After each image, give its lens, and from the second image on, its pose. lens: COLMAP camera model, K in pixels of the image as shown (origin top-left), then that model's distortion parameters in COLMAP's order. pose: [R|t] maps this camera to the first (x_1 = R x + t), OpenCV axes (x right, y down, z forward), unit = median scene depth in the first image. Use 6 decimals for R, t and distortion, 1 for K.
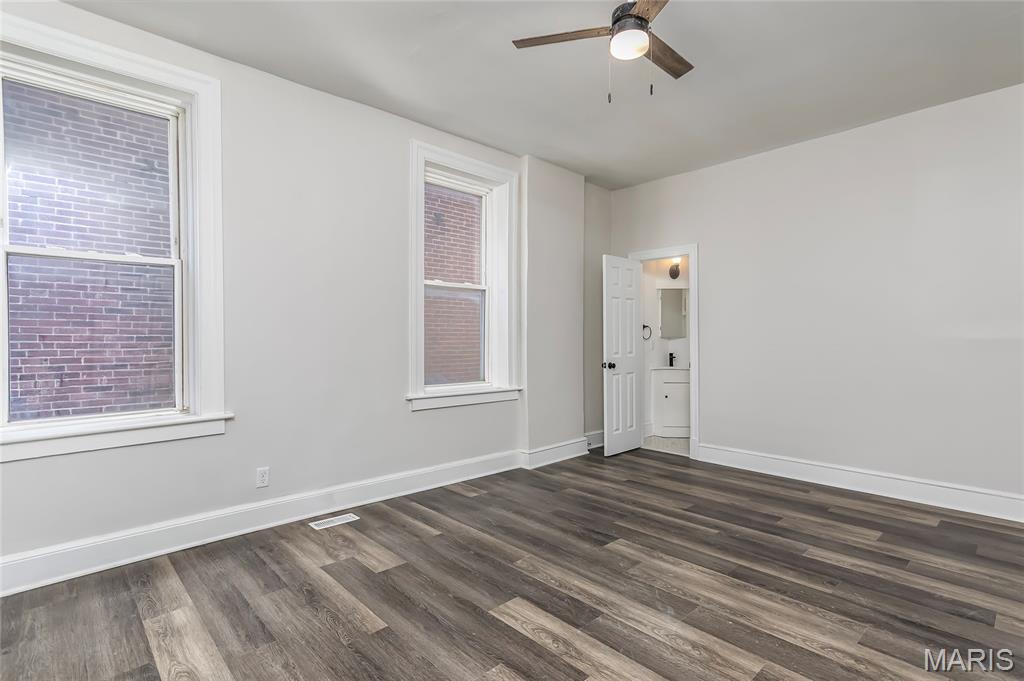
lens RADIAL K [[494.9, 0, 510.7], [0, 494.9, 341.7], [0, 0, 1]] dist [0.001848, 0.000551]
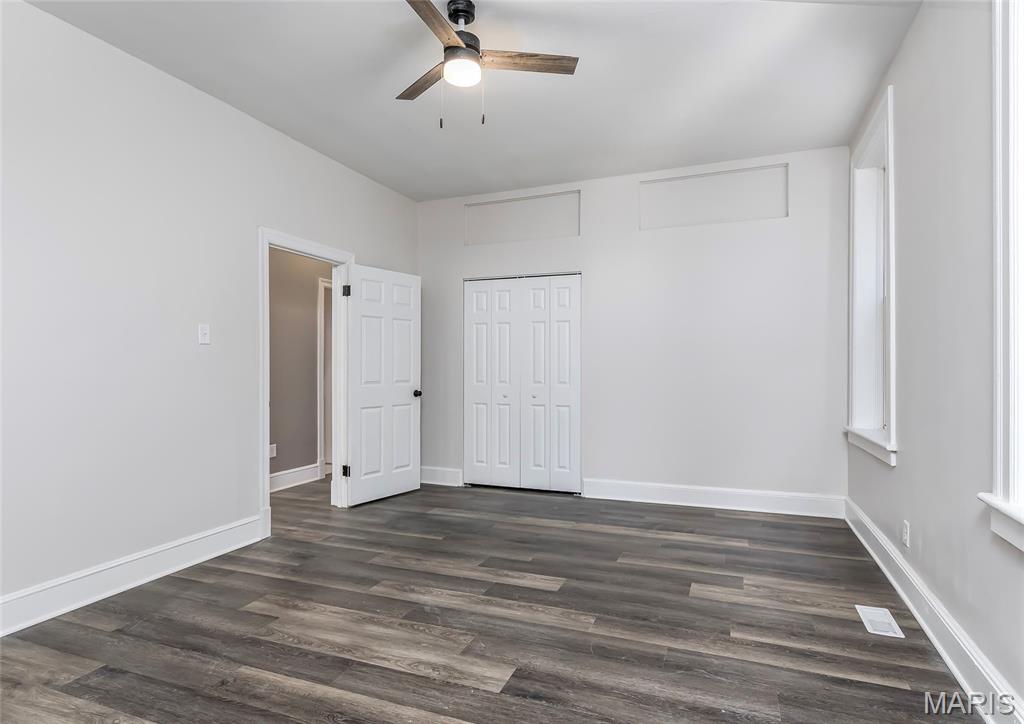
lens RADIAL K [[561.5, 0, 514.0], [0, 561.5, 362.9], [0, 0, 1]] dist [-0.000436, 0.000050]
pose [[-0.909662, 0.004425, -0.415326, 0.596310], [0.004005, 0.999990, 0.001882, -0.014002], [0.415330, 0.000048, -0.909671, 1.991237]]
